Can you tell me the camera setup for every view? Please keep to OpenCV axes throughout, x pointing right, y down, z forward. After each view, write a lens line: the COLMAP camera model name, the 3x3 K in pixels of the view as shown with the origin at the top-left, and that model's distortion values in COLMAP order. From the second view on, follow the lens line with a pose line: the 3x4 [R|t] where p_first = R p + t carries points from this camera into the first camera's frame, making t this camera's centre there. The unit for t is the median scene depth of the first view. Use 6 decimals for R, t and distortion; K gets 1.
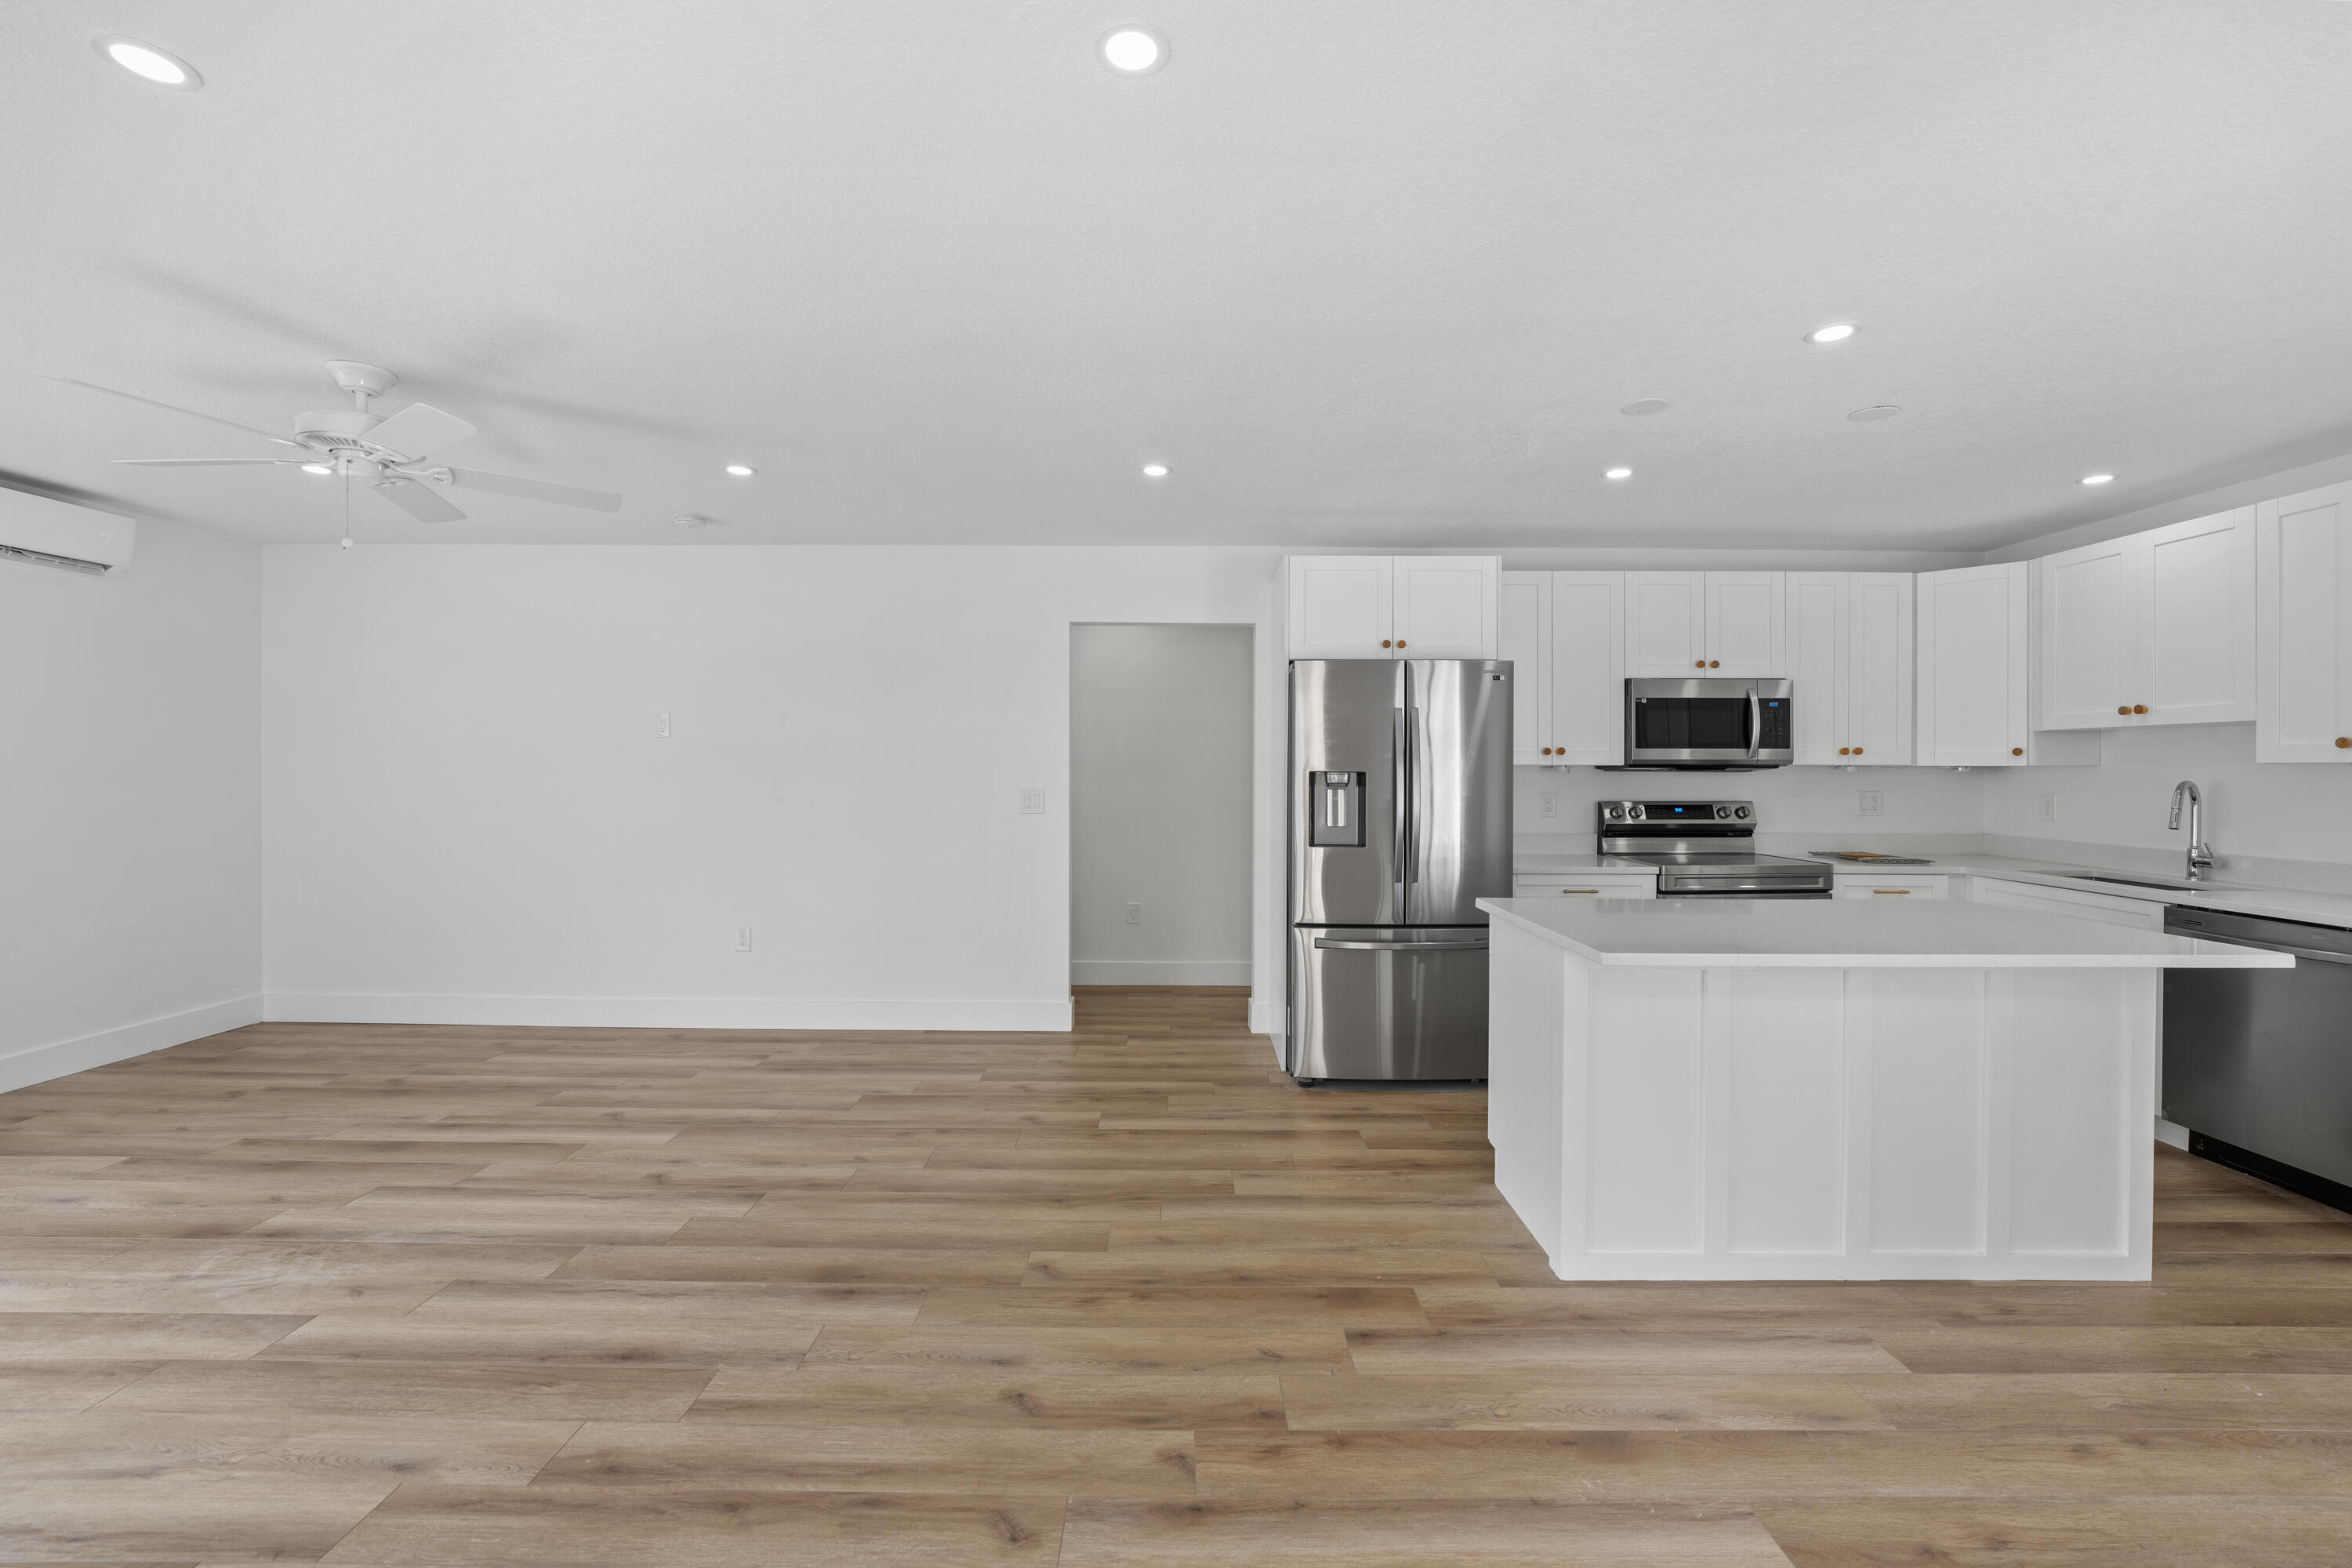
lens RADIAL K [[961.2, 0, 1176.4], [0, 961.2, 773.4], [0, 0, 1]] dist [-0.016475, 0.003083]
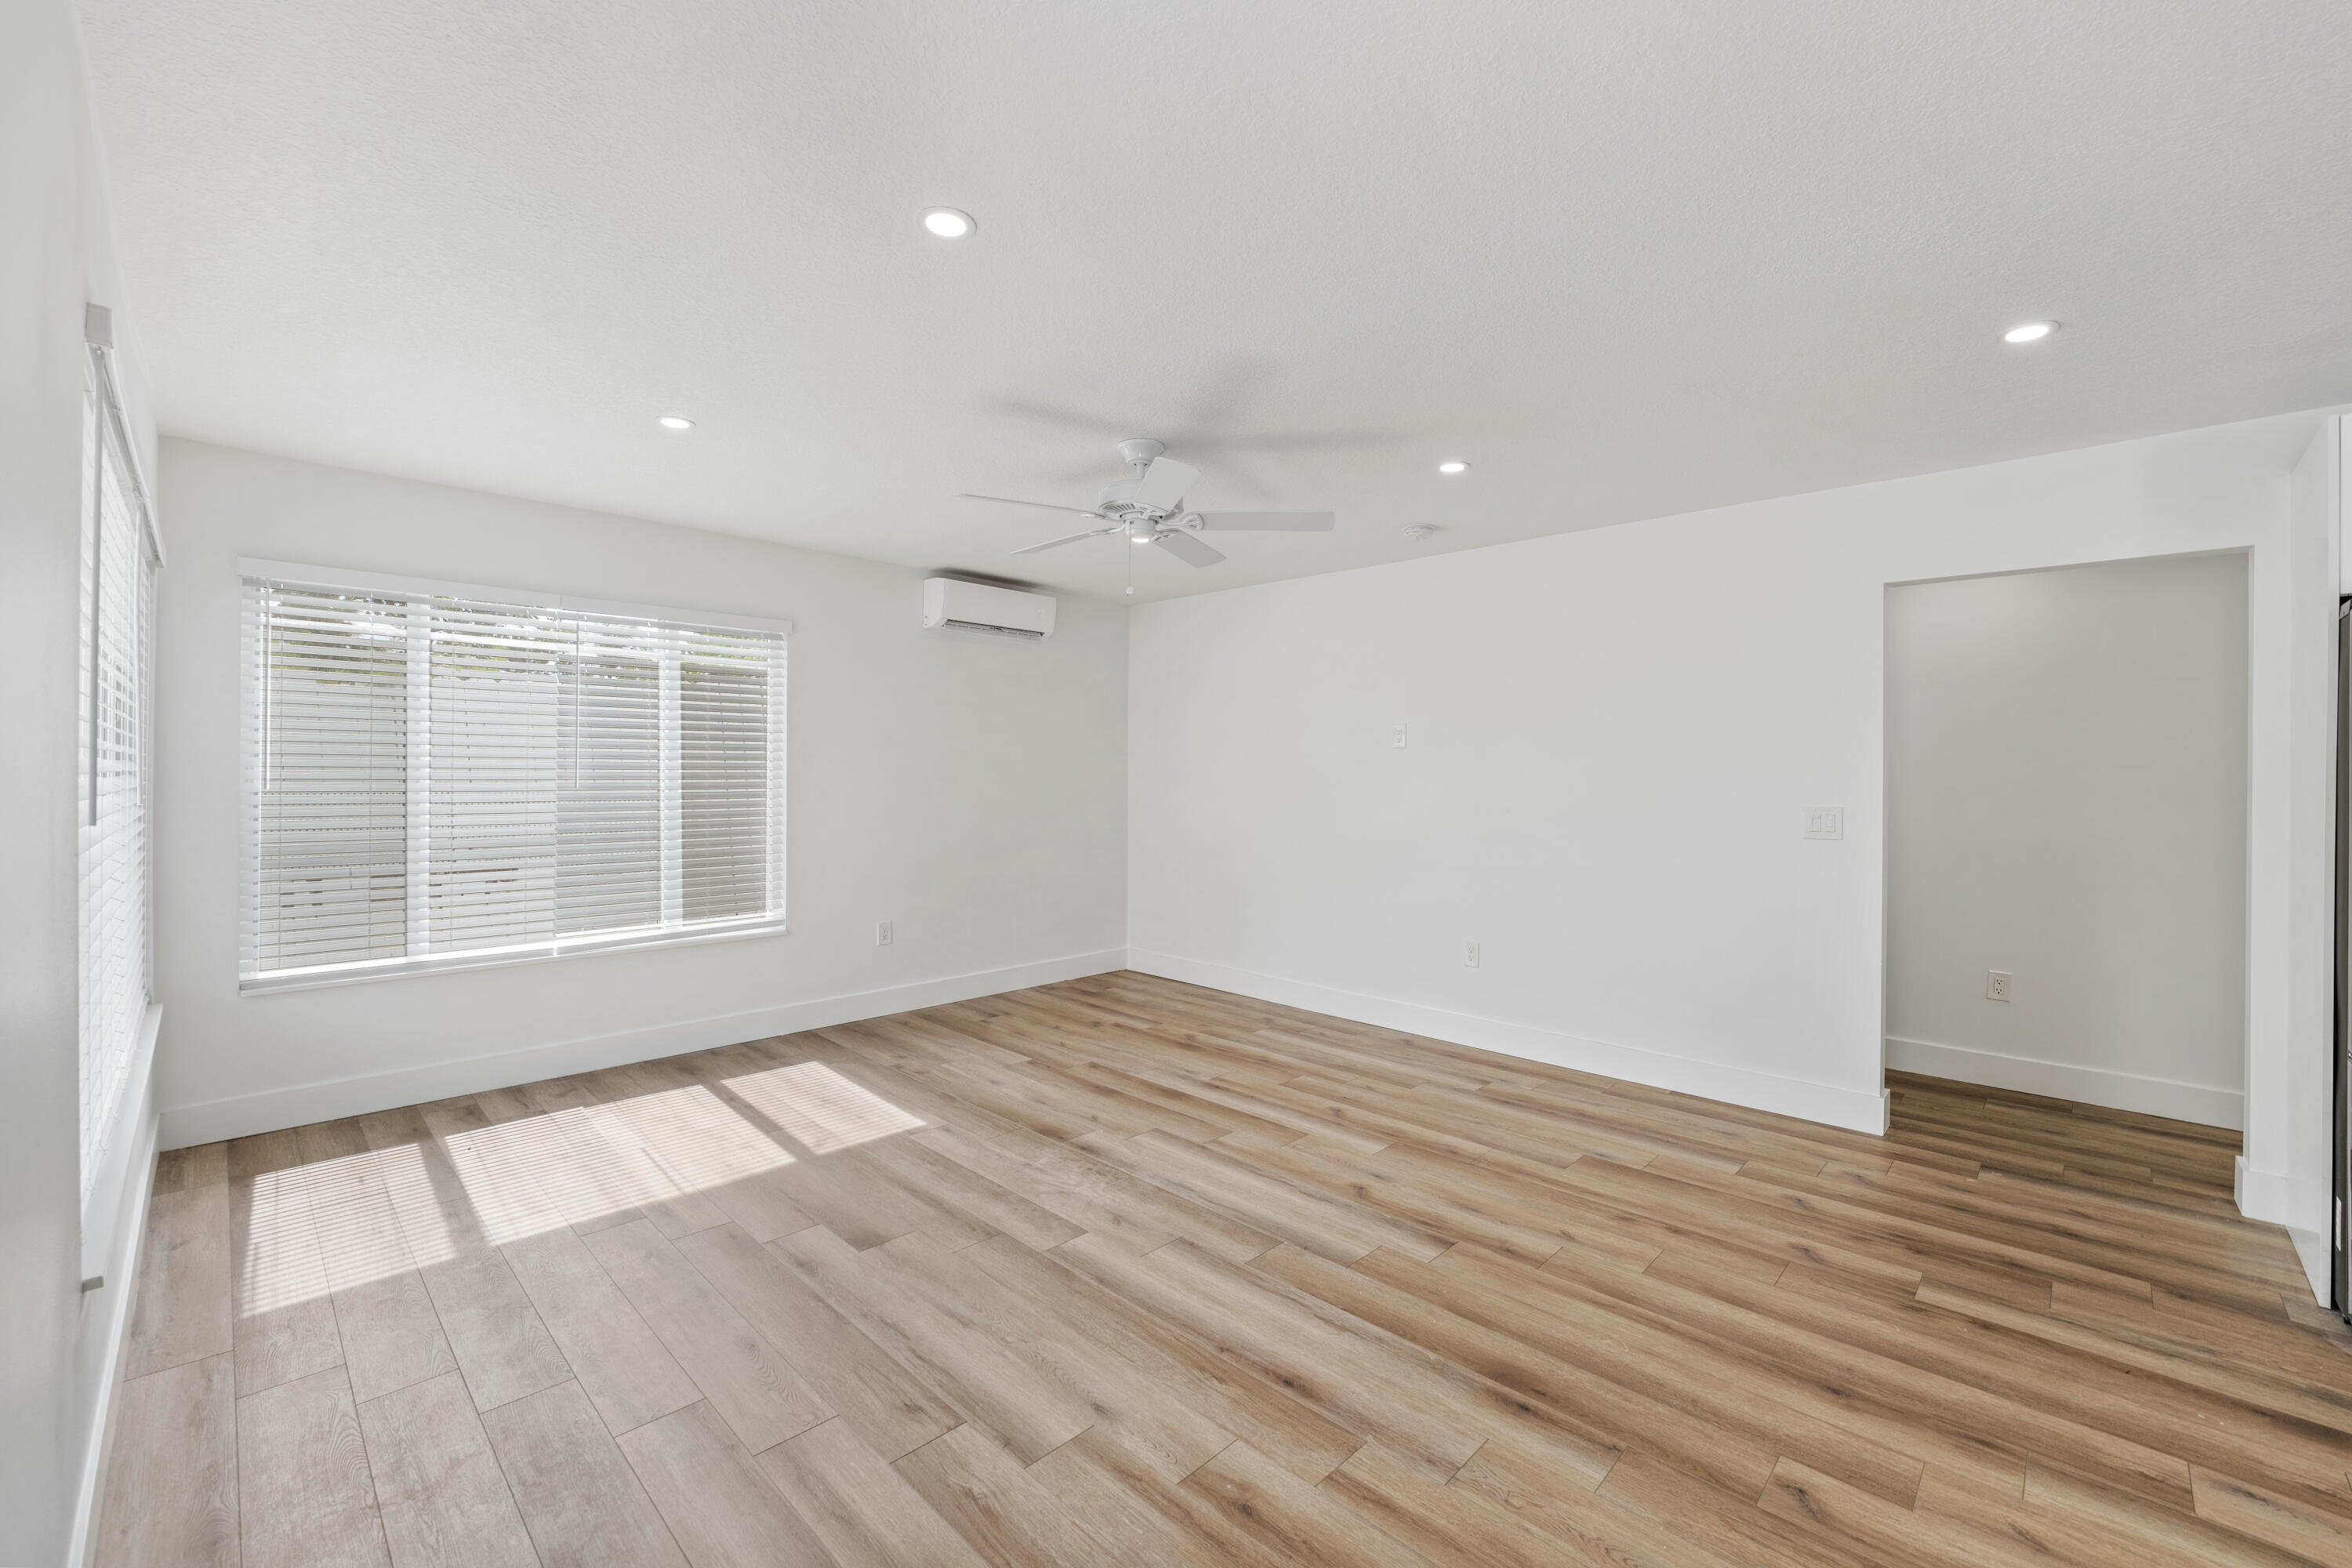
lens RADIAL K [[961.2, 0, 1175.7], [0, 961.2, 771.7], [0, 0, 1]] dist [-0.016475, 0.003083]
pose [[0.717252, 0.000763, -0.696813, 0.014535], [-0.008072, 0.999941, -0.007214, -0.003454], [0.696767, 0.010799, 0.717216, 0.138822]]
